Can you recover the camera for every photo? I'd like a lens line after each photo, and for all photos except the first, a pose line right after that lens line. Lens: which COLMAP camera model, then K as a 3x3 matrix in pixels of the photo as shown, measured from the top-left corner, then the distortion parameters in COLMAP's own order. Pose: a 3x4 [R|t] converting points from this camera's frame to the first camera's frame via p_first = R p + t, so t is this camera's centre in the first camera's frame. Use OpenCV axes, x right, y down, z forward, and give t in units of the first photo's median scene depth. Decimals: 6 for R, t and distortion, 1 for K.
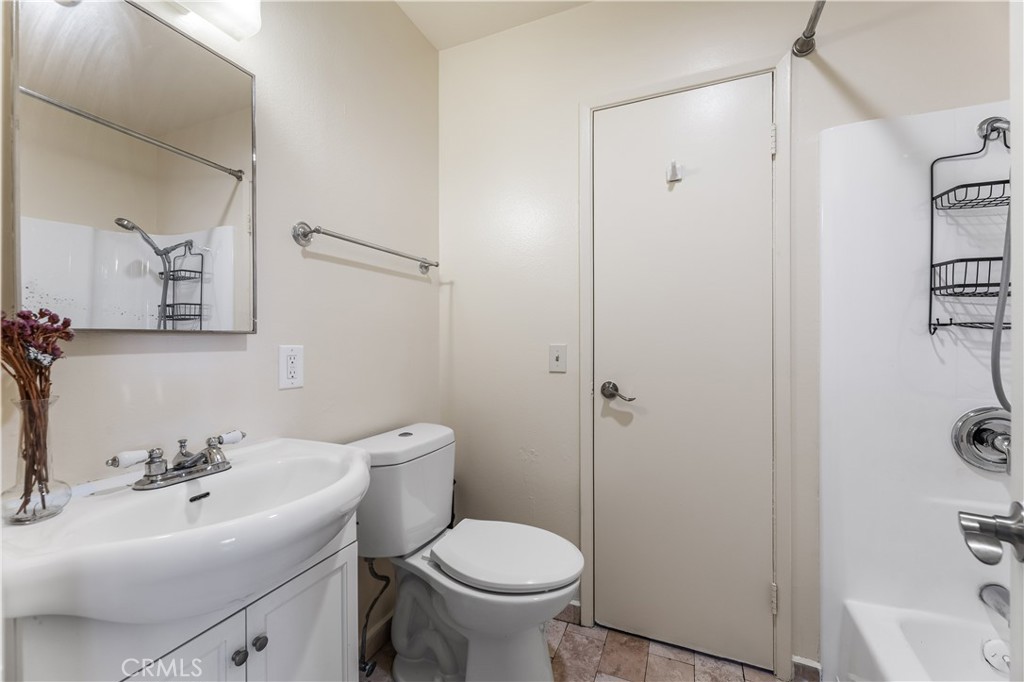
lens RADIAL K [[409.0, 0, 516.2], [0, 409.0, 348.9], [0, 0, 1]] dist [0.001304, -0.001266]
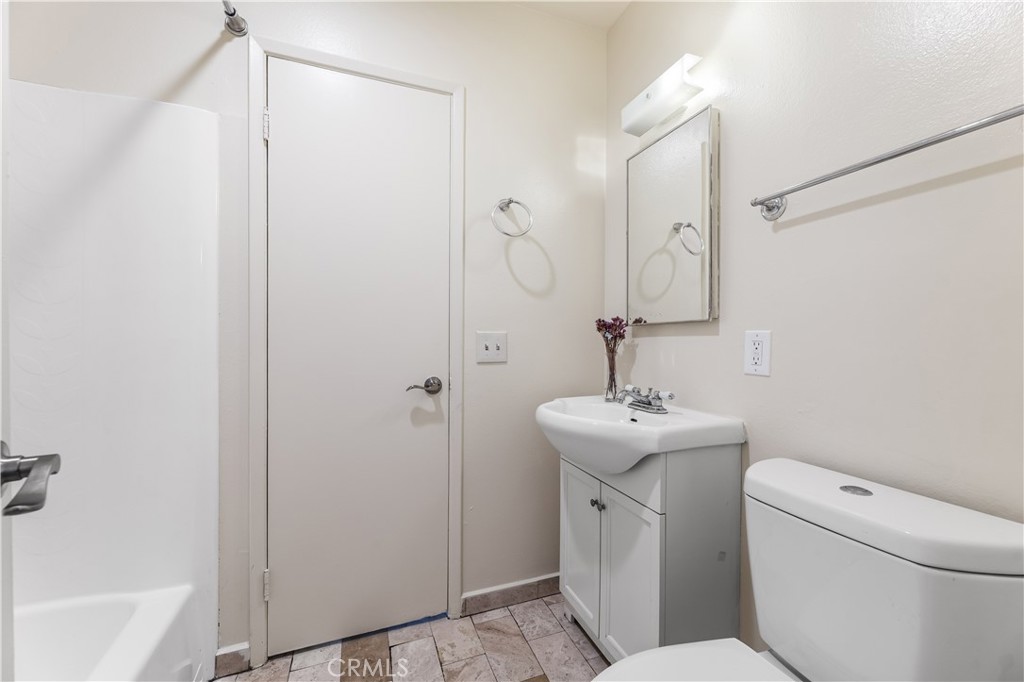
lens RADIAL K [[409.0, 0, 517.0], [0, 409.0, 336.3], [0, 0, 1]] dist [0.001304, -0.001266]
pose [[-0.720606, 0.013821, -0.693207, 0.529881], [0.005287, 0.999882, 0.014439, -0.012224], [0.693324, 0.006740, -0.720594, 1.309530]]
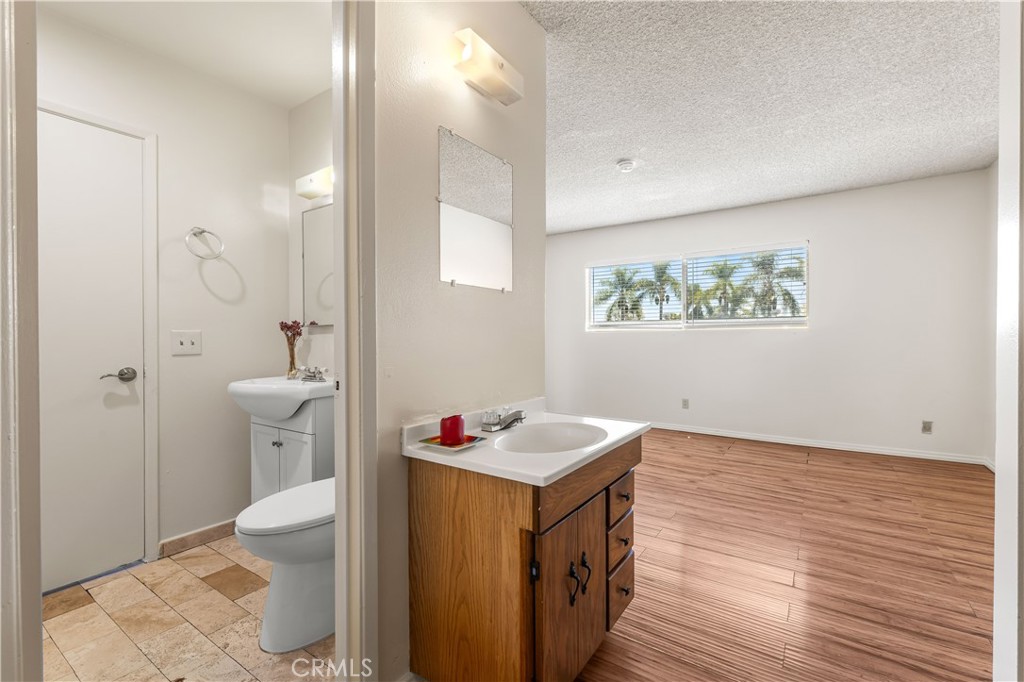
lens RADIAL K [[437.7, 0, 521.1], [0, 437.7, 341.1], [0, 0, 1]] dist [-0.000170, -0.000267]
pose [[-0.185518, 0.029508, -0.982198, 1.212026], [-0.001799, 0.999537, 0.030369, -0.022573], [0.982639, 0.007400, -0.185379, 2.013926]]
